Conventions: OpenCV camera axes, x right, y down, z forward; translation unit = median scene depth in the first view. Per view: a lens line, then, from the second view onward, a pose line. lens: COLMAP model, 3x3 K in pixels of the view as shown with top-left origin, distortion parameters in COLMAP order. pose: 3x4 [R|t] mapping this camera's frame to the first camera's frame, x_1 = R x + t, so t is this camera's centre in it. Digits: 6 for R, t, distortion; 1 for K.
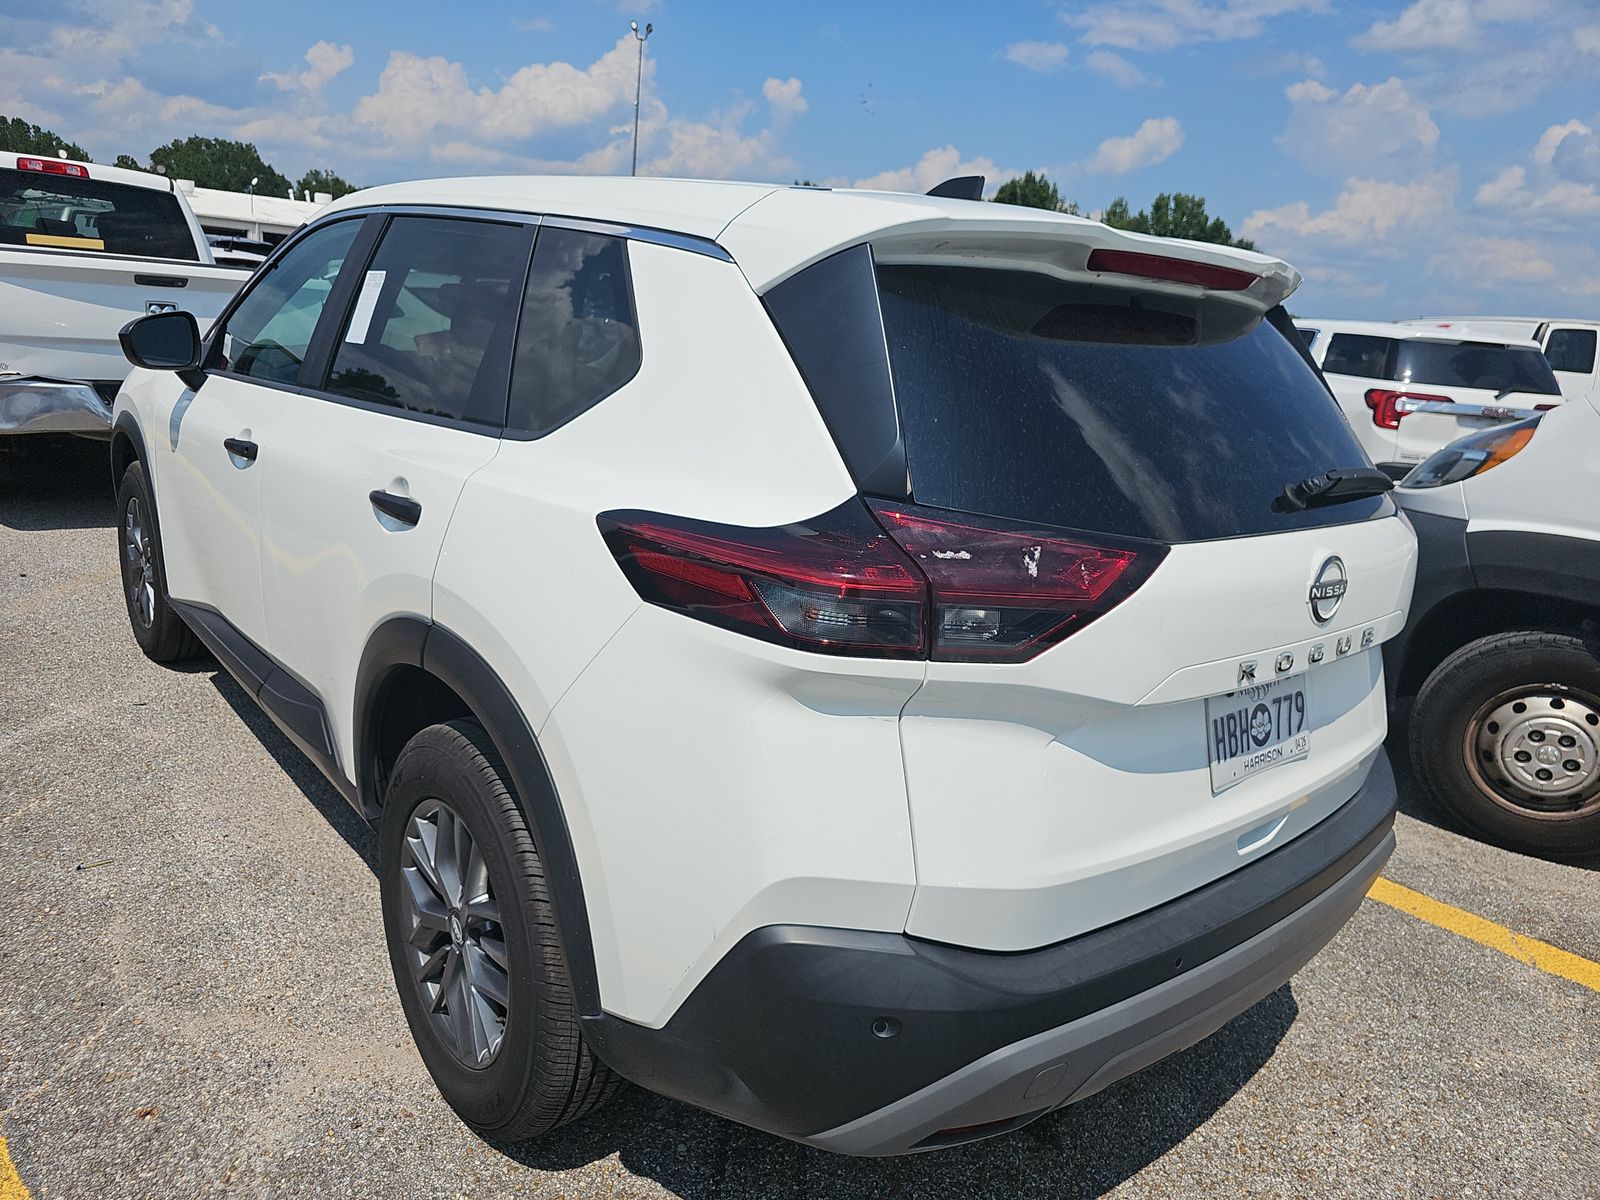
lens RADIAL K [[1079.1, 0, 795.5], [0, 1079.1, 608.9], [0, 0, 1]] dist [0.030185, -0.026198]
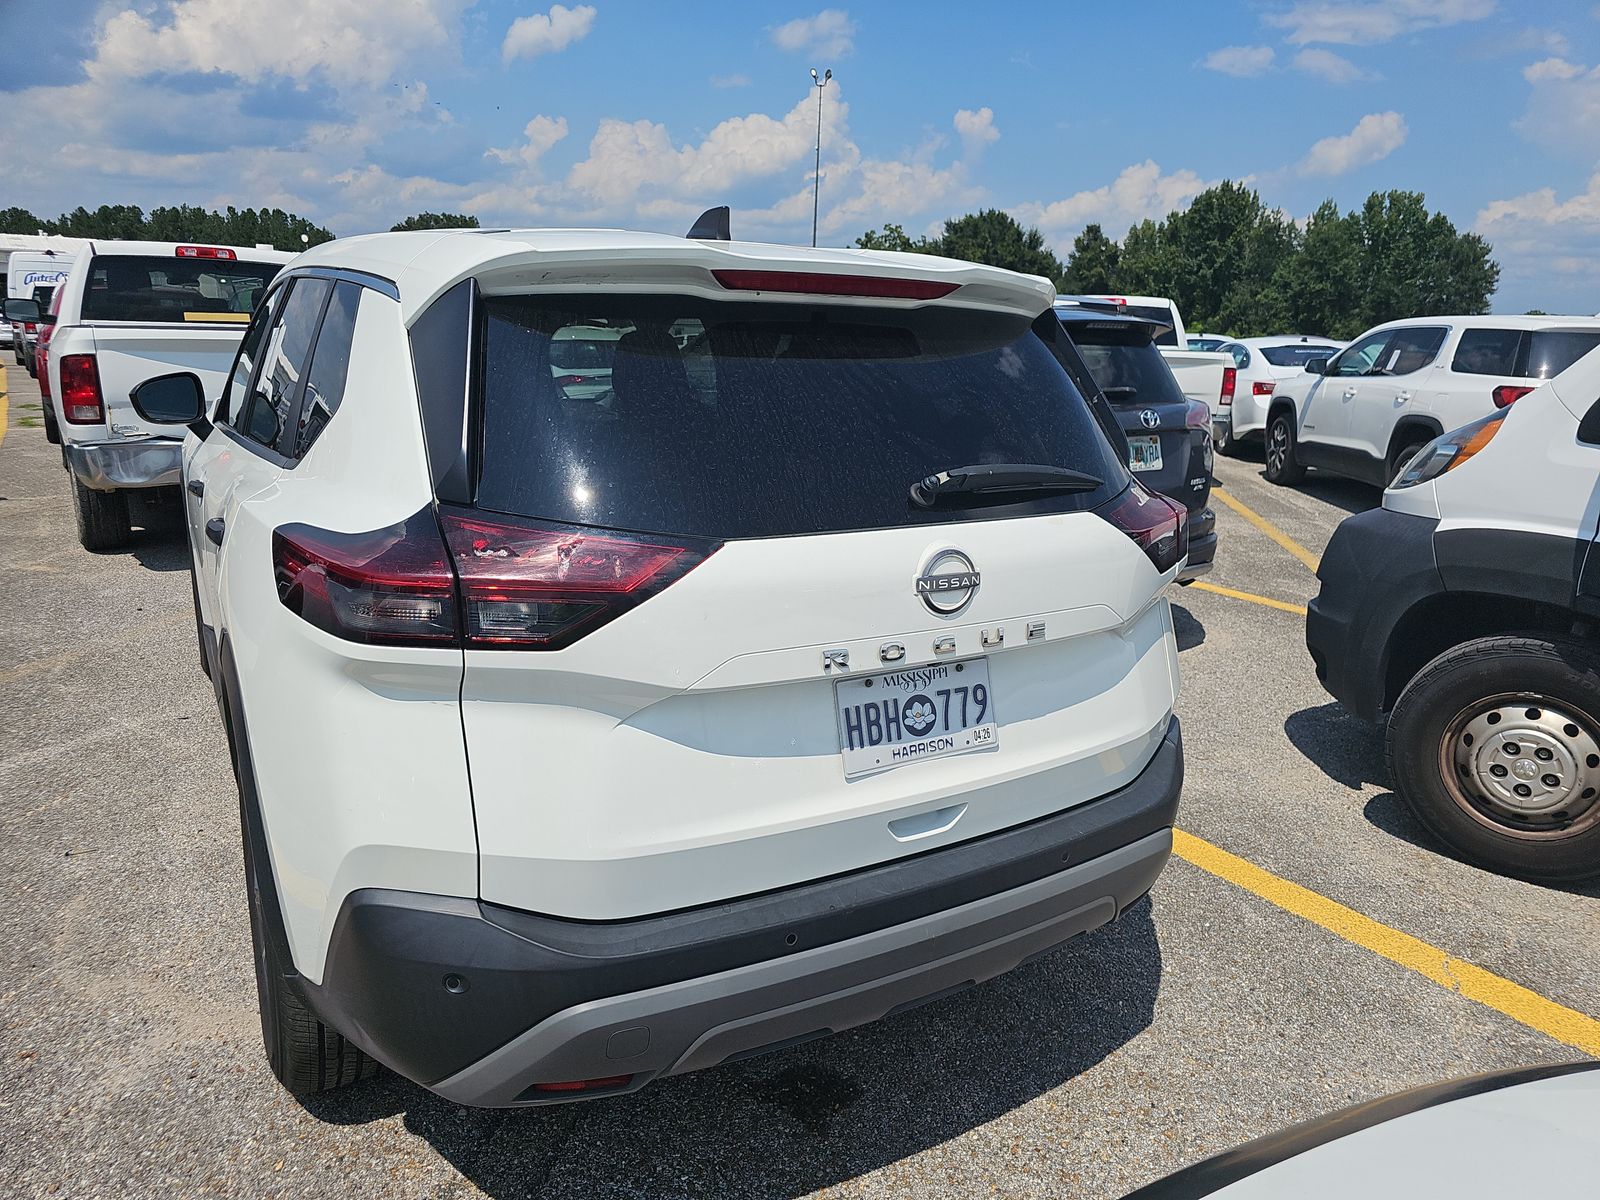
lens RADIAL K [[1079.1, 0, 820.0], [0, 1079.1, 613.3], [0, 0, 1]] dist [0.030185, -0.026198]
pose [[0.986594, -0.017873, -0.162214, 0.267474], [0.013839, 0.999567, -0.025963, 0.018635], [0.162607, 0.023370, 0.986414, -0.015518]]
